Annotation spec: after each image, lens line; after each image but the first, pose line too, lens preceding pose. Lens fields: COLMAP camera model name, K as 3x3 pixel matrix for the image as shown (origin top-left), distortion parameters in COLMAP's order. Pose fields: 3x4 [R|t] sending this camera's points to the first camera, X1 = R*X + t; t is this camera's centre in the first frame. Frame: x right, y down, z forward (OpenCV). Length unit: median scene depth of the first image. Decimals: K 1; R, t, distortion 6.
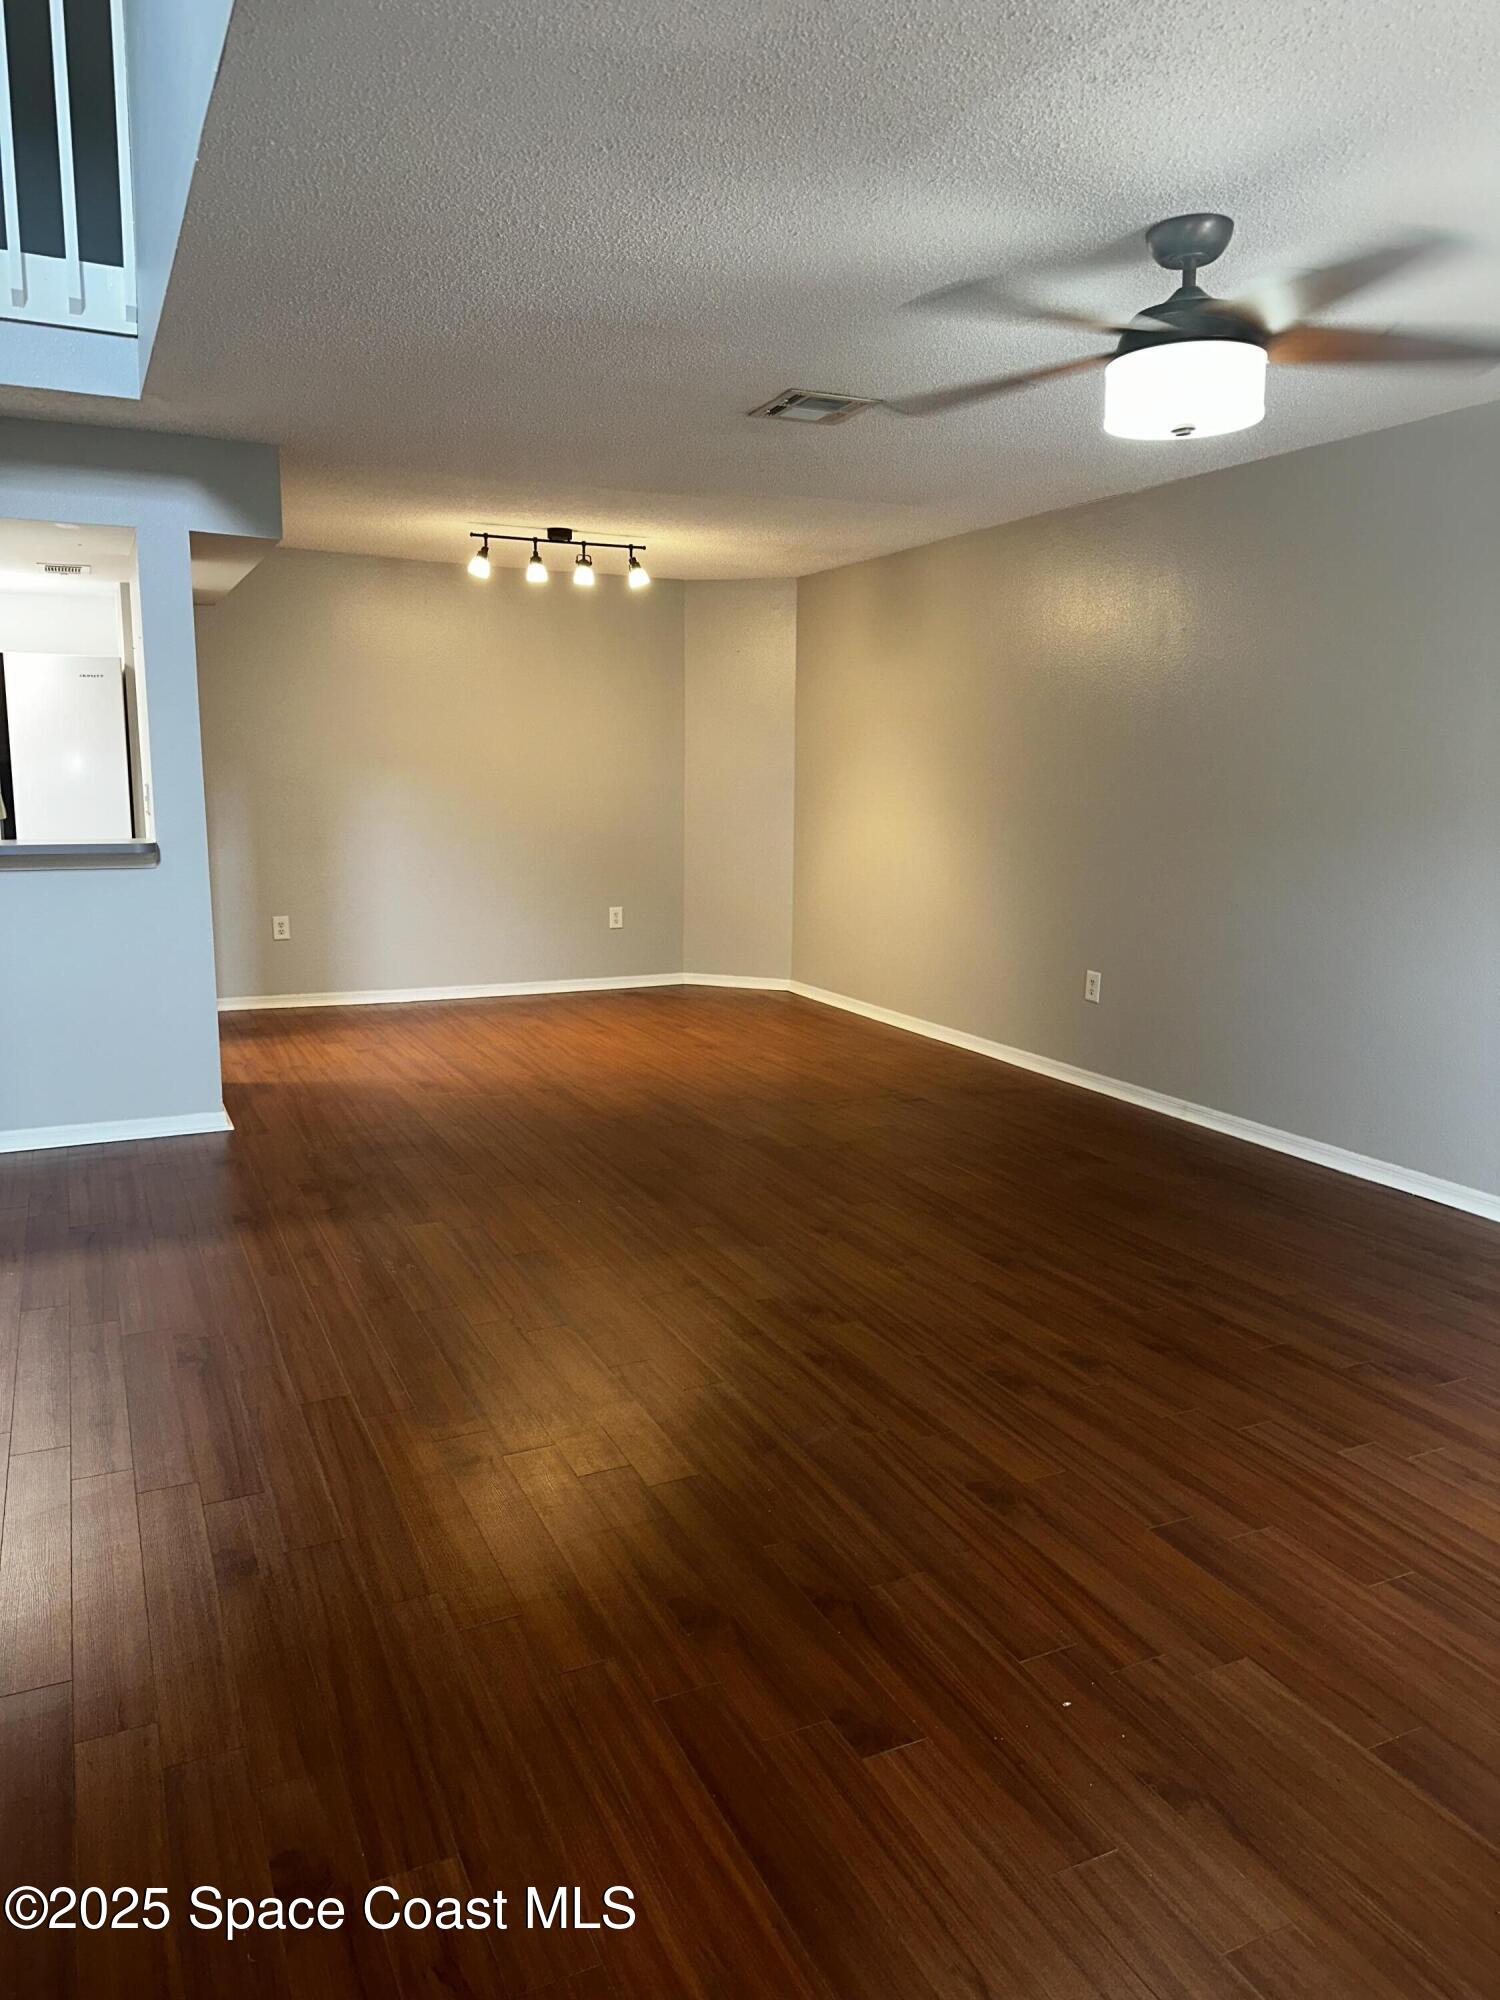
lens RADIAL K [[1415.3, 0, 750.0], [0, 1415.3, 1000.0], [0, 0, 1]] dist [0.000496, -0.002095]
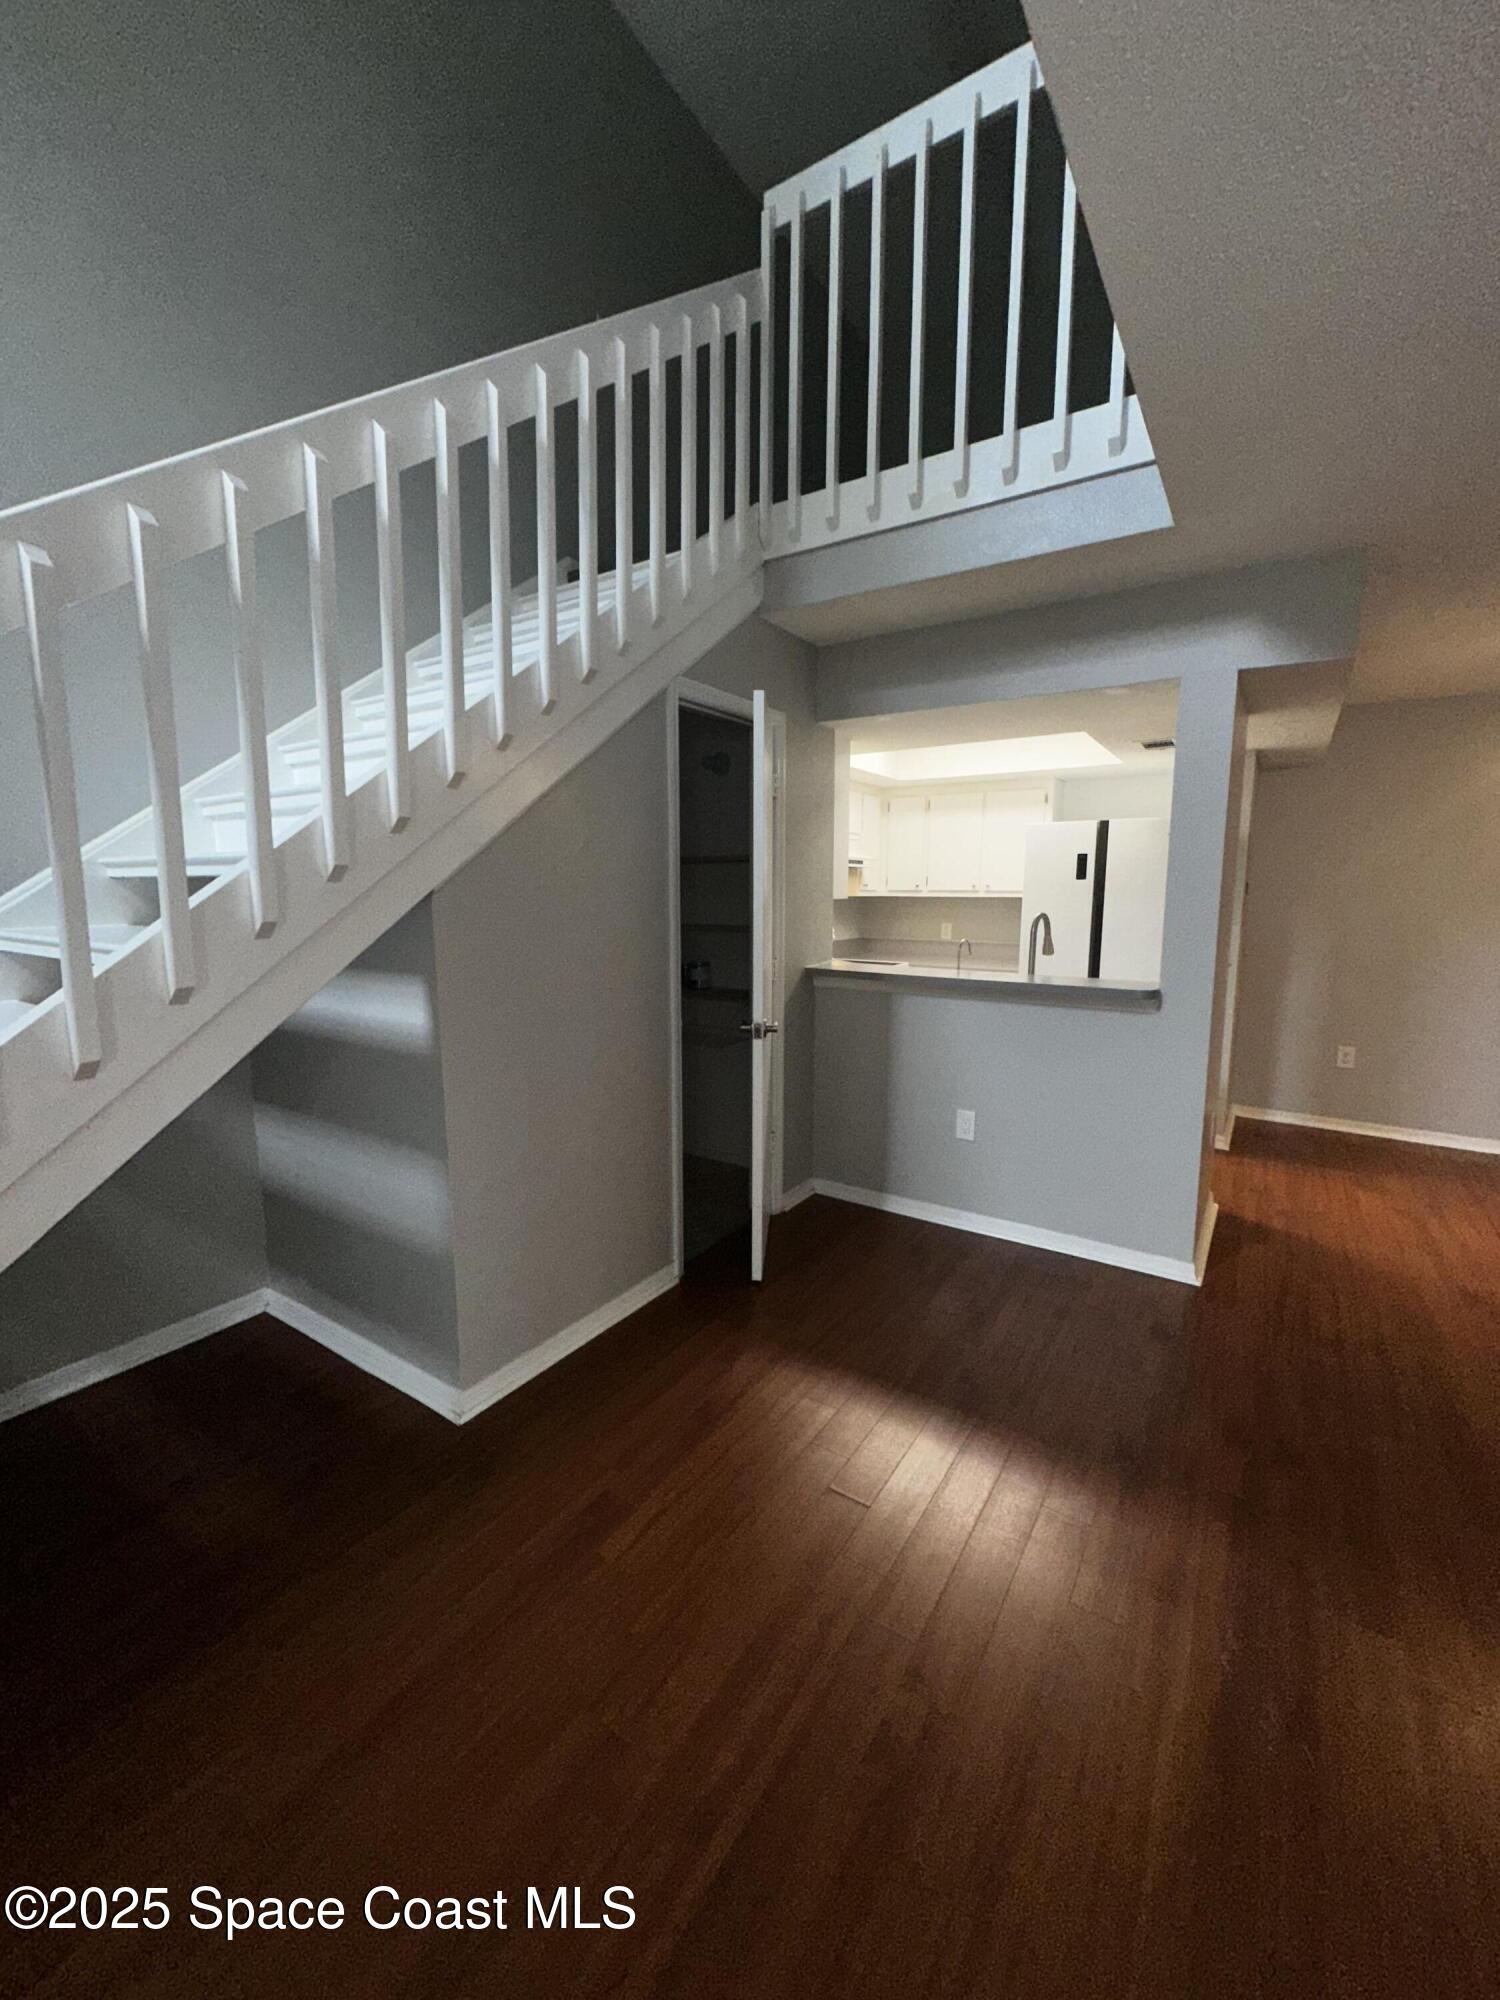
lens RADIAL K [[798.4, 0, 750.0], [0, 798.4, 1000.0], [0, 0, 1]] dist [-0.008569, -0.000050]
pose [[0.514372, 0.108699, -0.850651, -0.080485], [-0.139310, 0.989350, 0.042184, -0.082782], [0.846176, 0.096806, 0.524036, 0.432879]]
